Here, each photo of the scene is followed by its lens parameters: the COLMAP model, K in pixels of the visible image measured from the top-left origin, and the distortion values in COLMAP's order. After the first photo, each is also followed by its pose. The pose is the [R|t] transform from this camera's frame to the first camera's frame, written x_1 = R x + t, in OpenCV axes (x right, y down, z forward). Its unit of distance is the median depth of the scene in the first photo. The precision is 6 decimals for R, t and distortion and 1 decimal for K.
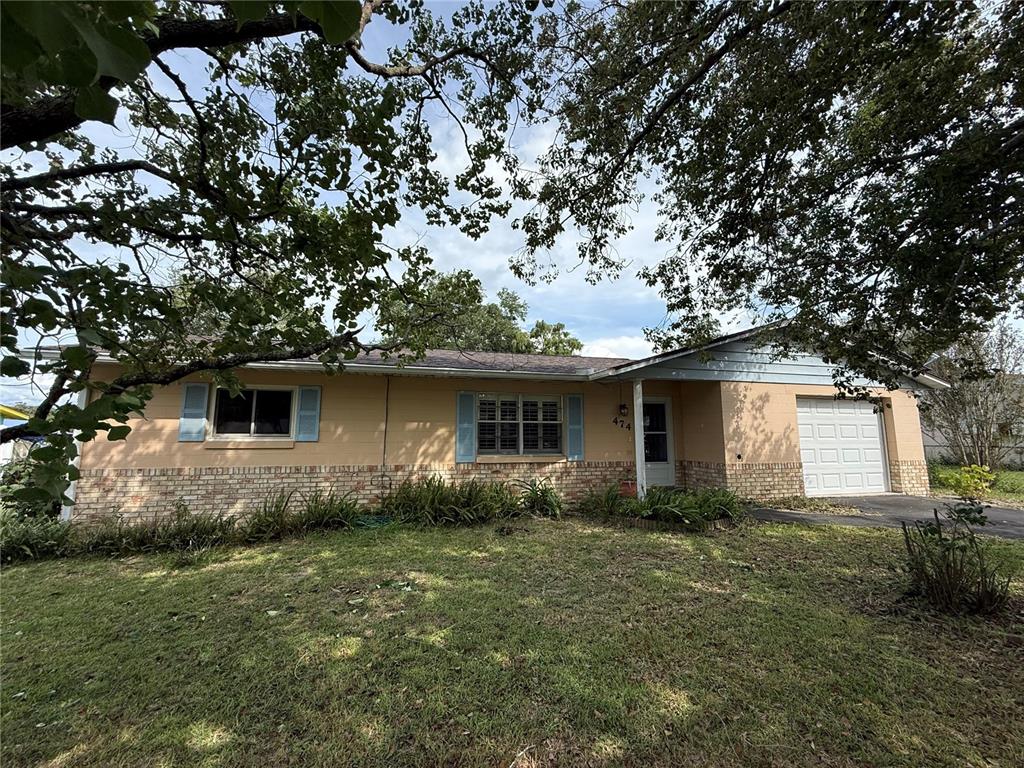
lens RADIAL K [[408.0, 0, 513.2], [0, 408.0, 384.4], [0, 0, 1]] dist [-0.000647, -0.000004]
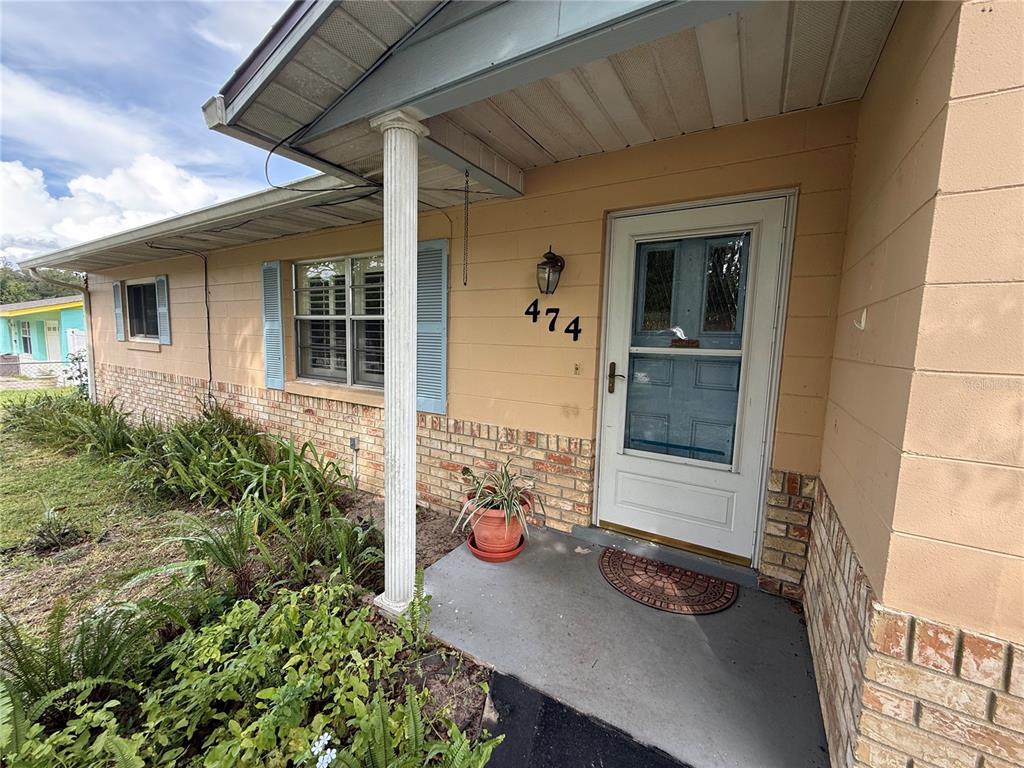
lens RADIAL K [[408.0, 0, 516.7], [0, 408.0, 382.0], [0, 0, 1]] dist [-0.000647, -0.000004]
pose [[0.703368, 0.092808, -0.704742, 0.512490], [0.060230, 0.980093, 0.189181, 0.090164], [0.708270, -0.175511, 0.683776, 0.819267]]
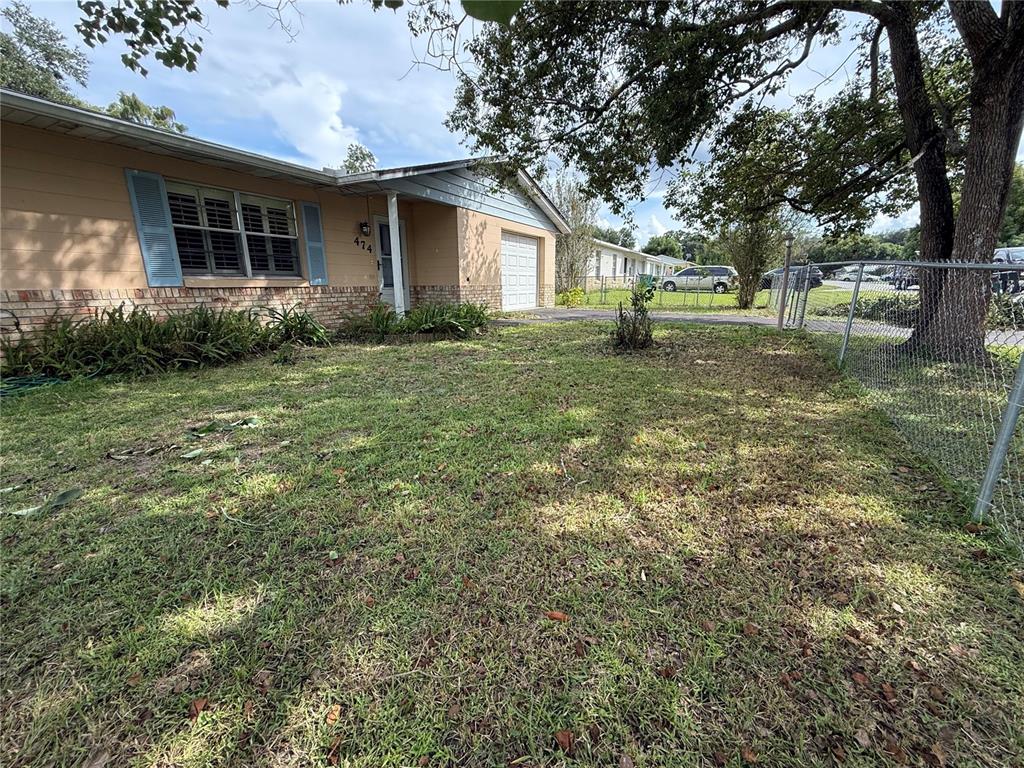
lens RADIAL K [[408.0, 0, 513.4], [0, 408.0, 383.2], [0, 0, 1]] dist [-0.000647, -0.000004]
pose [[0.677175, -0.180509, 0.713338, -0.231534], [-0.083107, 0.944478, 0.317892, 0.076937], [-0.731114, -0.274552, 0.624575, 0.104444]]
